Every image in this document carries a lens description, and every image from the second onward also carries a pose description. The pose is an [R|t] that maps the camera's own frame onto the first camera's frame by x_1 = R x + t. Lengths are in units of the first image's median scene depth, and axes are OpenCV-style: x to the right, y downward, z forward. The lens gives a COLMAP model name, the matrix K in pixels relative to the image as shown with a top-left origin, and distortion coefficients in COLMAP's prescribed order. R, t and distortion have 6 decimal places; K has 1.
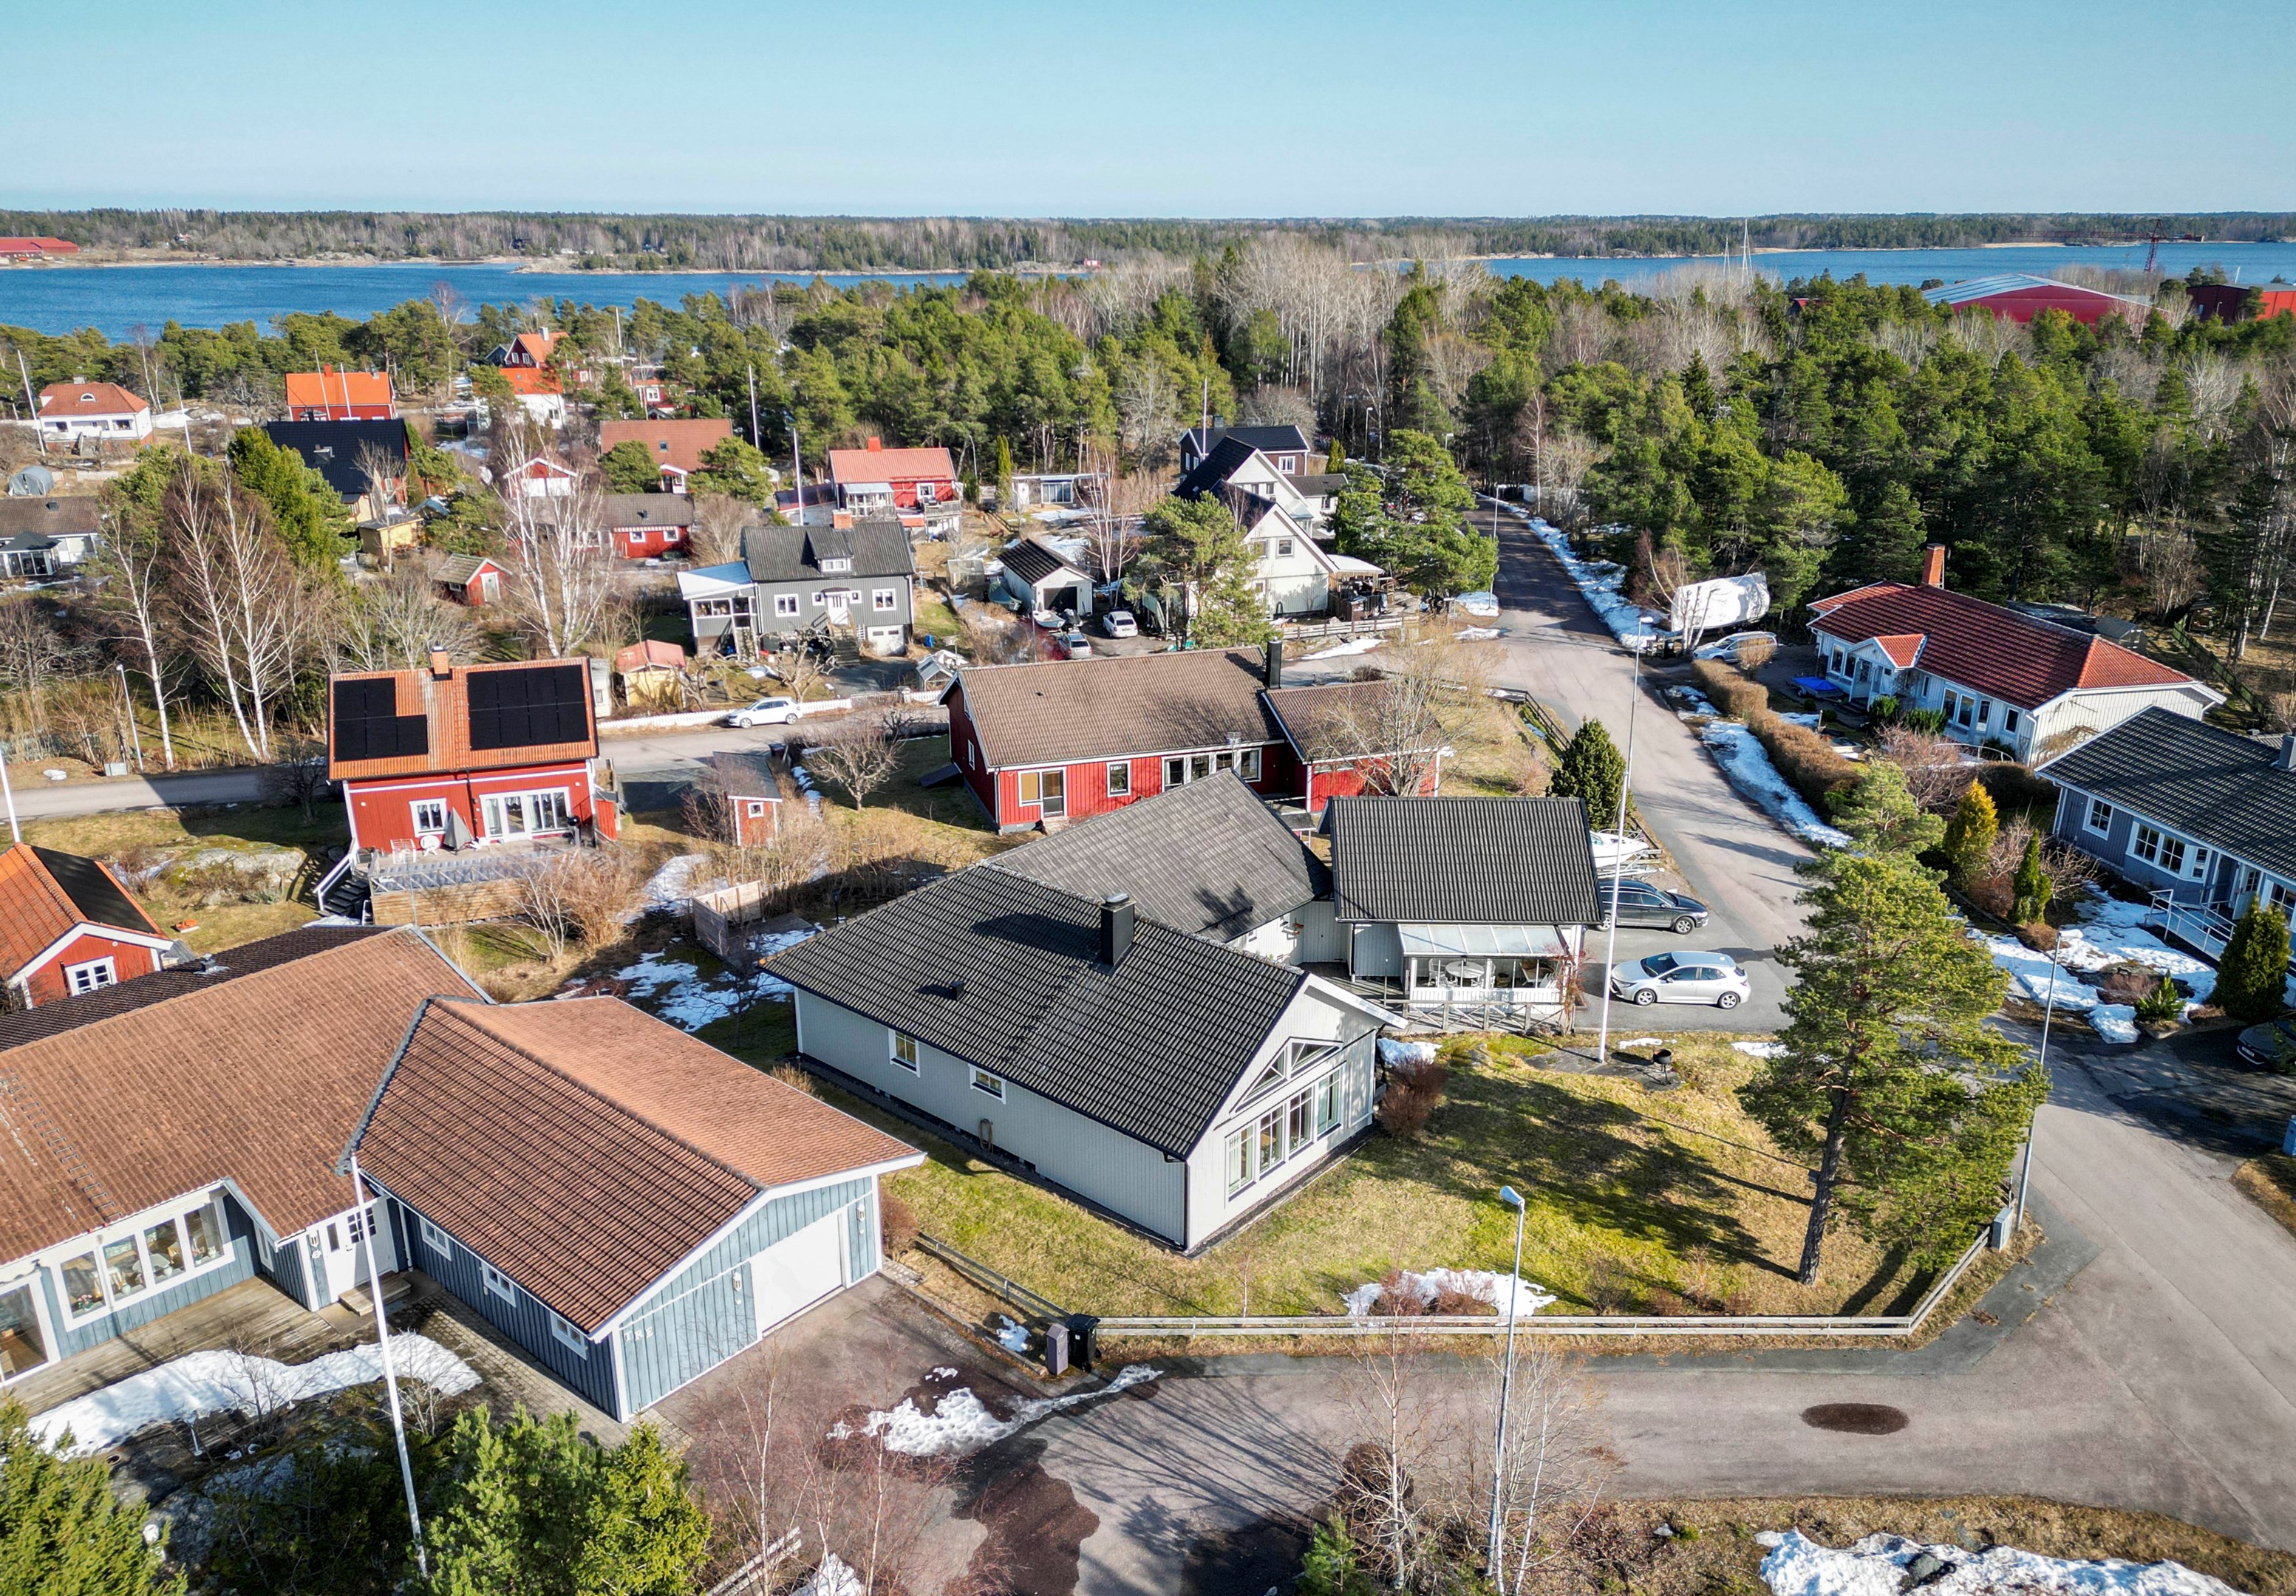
lens RADIAL K [[1663.3, 0, 1148.0], [0, 1663.3, 798.0], [0, 0, 1]] dist [0.096654, -0.107987]
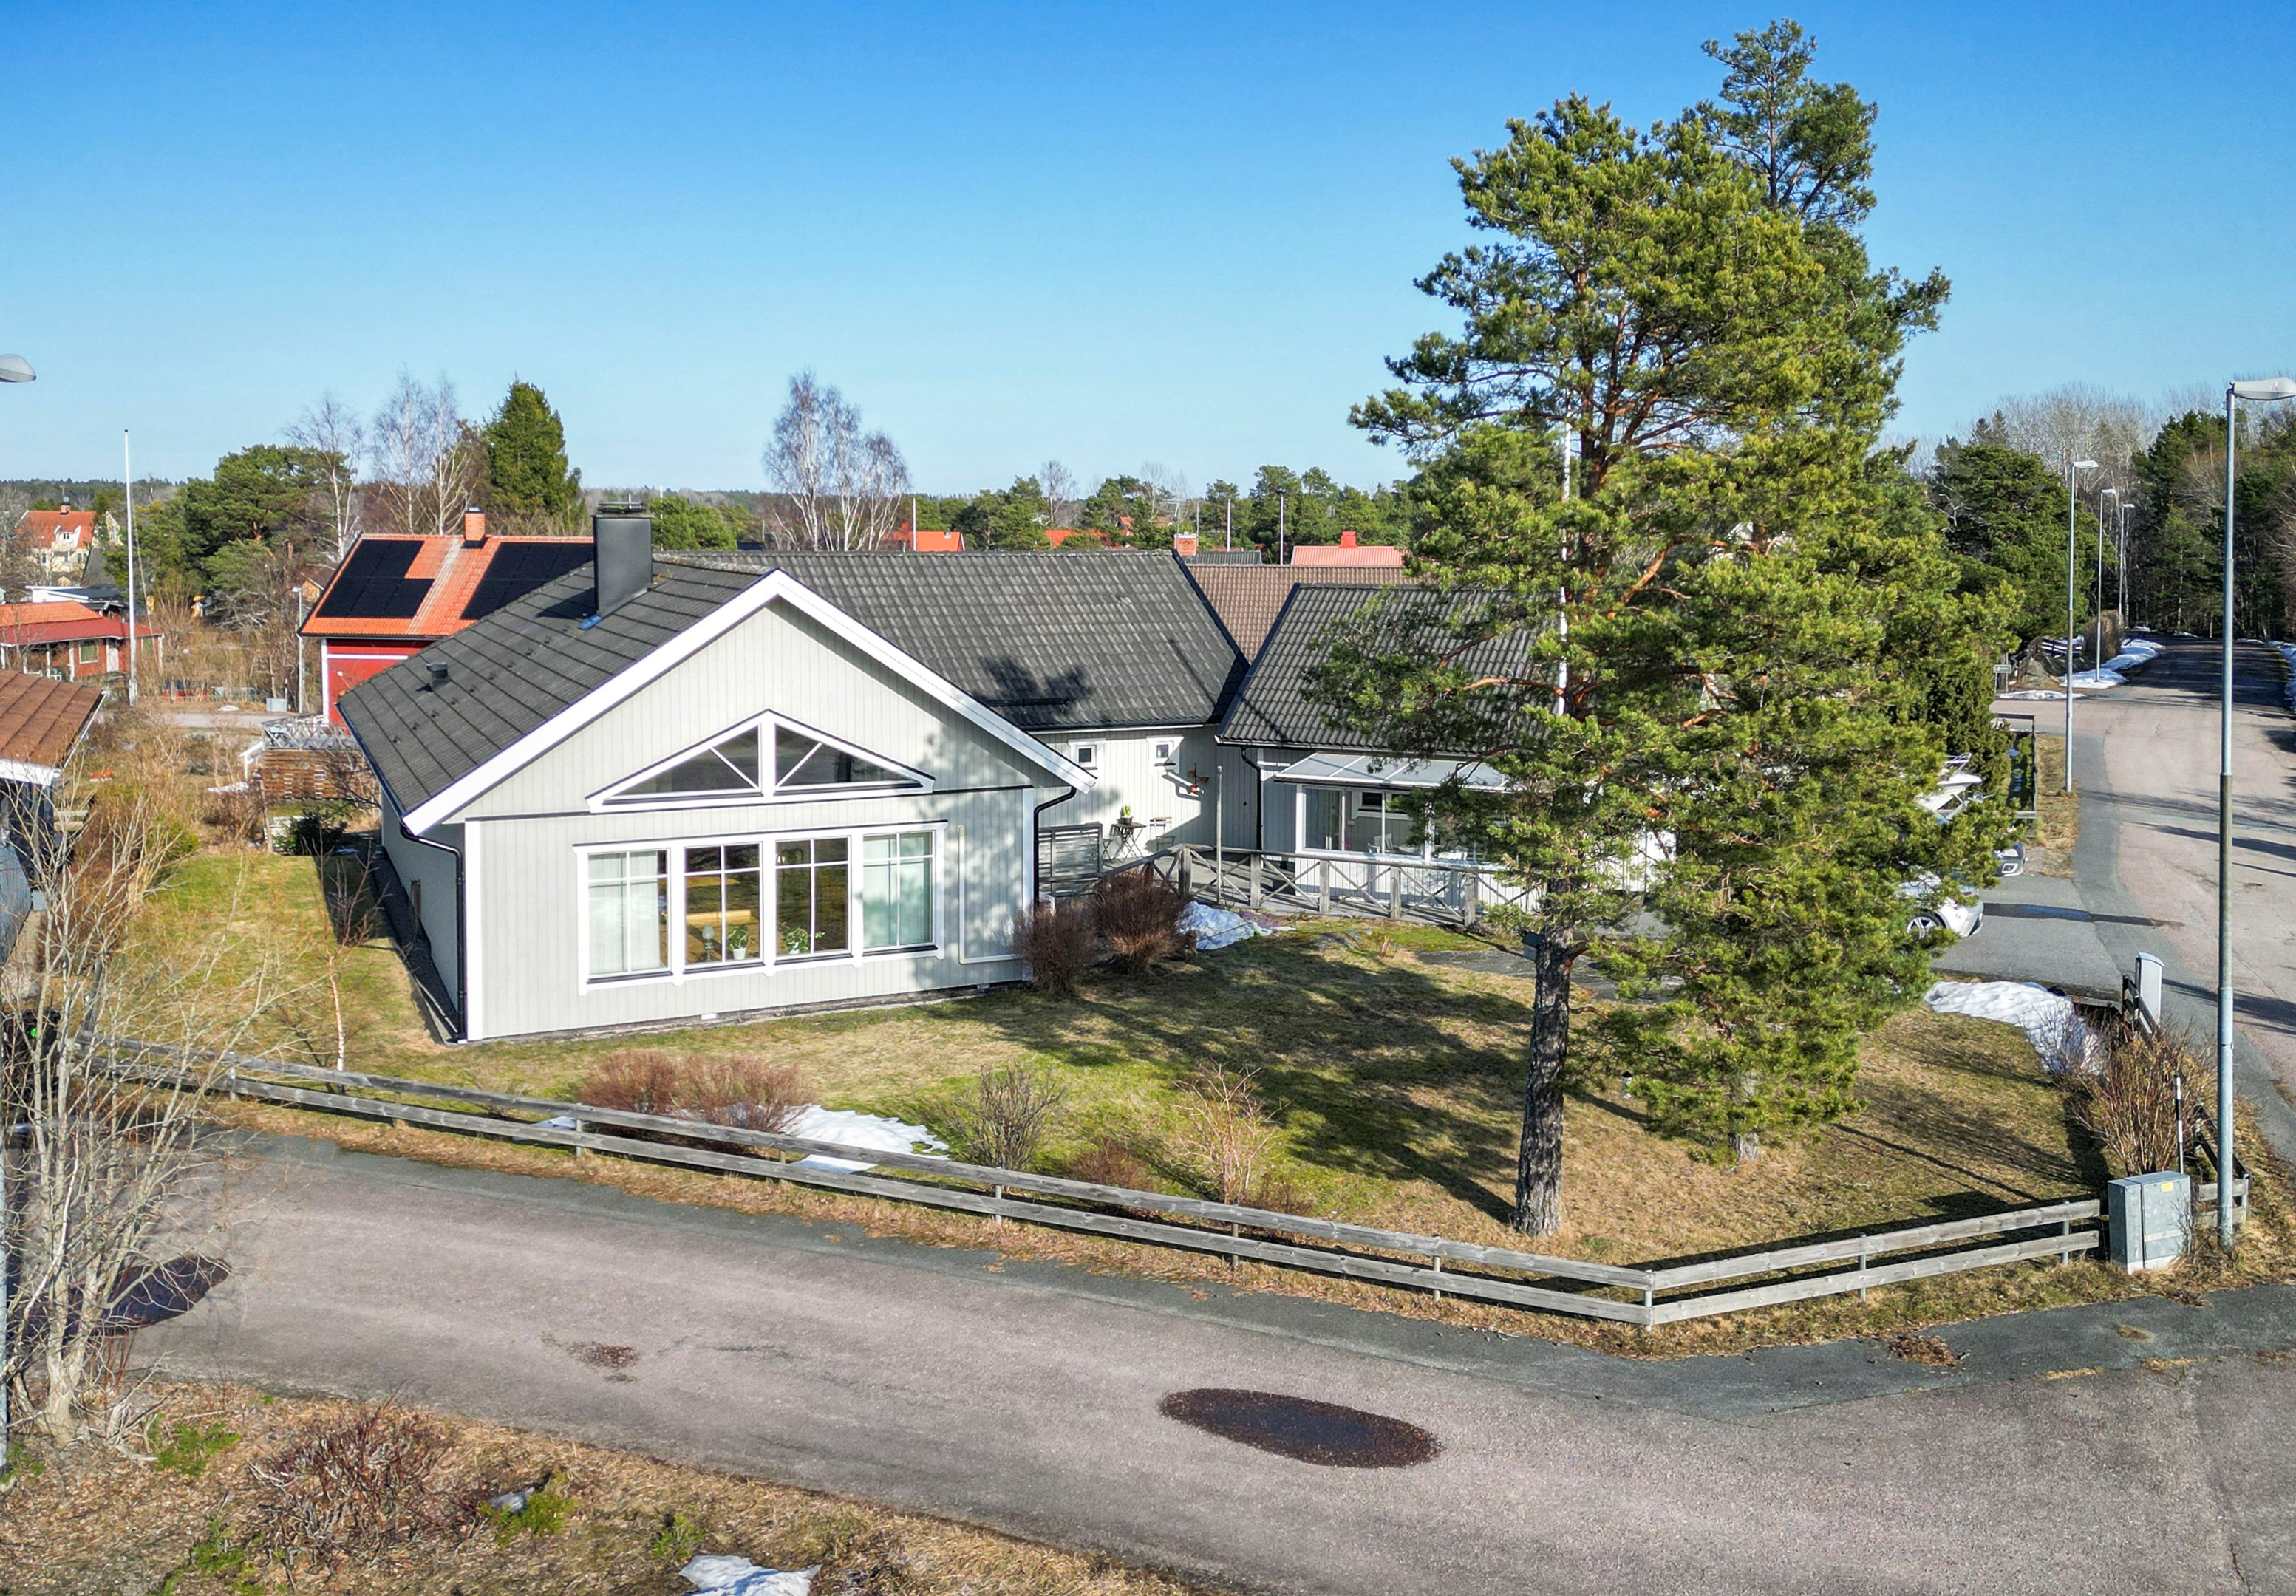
lens RADIAL K [[1963.1, 0, 1124.1], [0, 1963.1, 601.3], [0, 0, 1]] dist [0.037025, -0.003177]
pose [[0.910057, 0.026446, -0.413638, 0.279257], [-0.142457, 0.957124, -0.252229, 0.156141], [0.389232, 0.288468, 0.874805, 0.287601]]
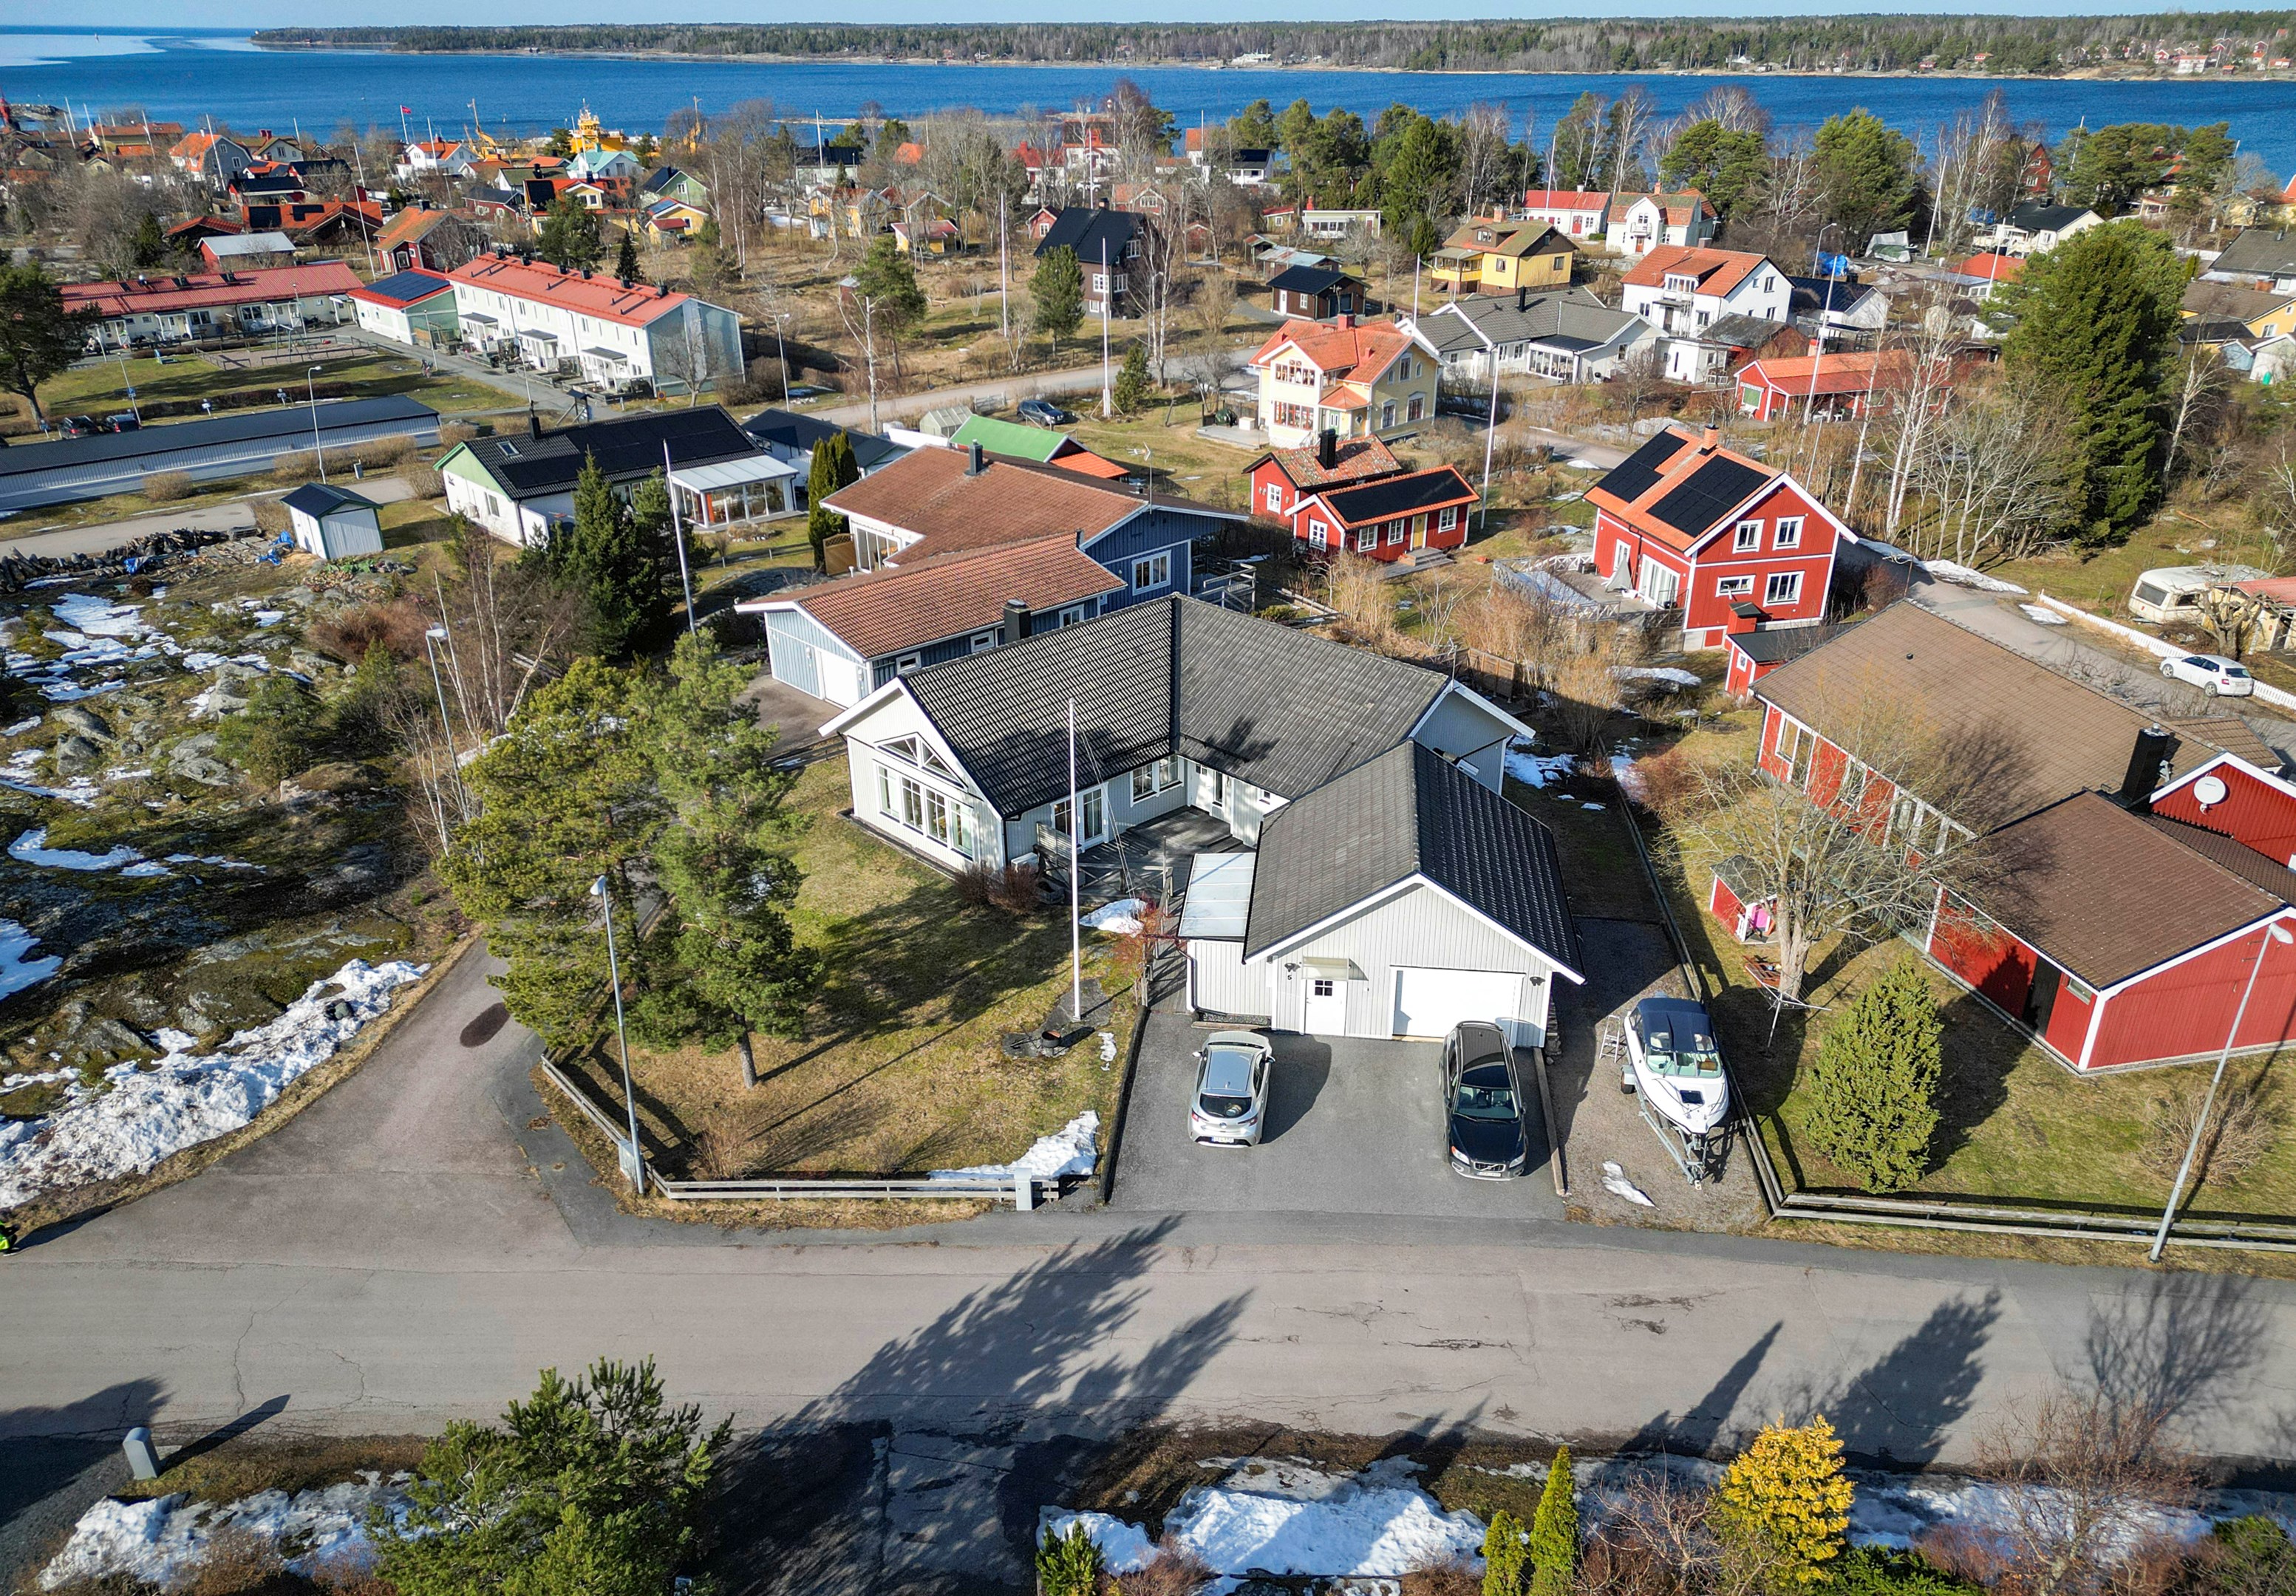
lens RADIAL K [[1657.1, 0, 1145.7], [0, 1657.1, 735.1], [0, 0, 1]] dist [0.100951, -0.119265]
pose [[-0.086888, 0.385667, -0.918538, 0.726235], [-0.321305, 0.861904, 0.392282, -0.235774], [0.942981, 0.329215, 0.049028, 0.671040]]
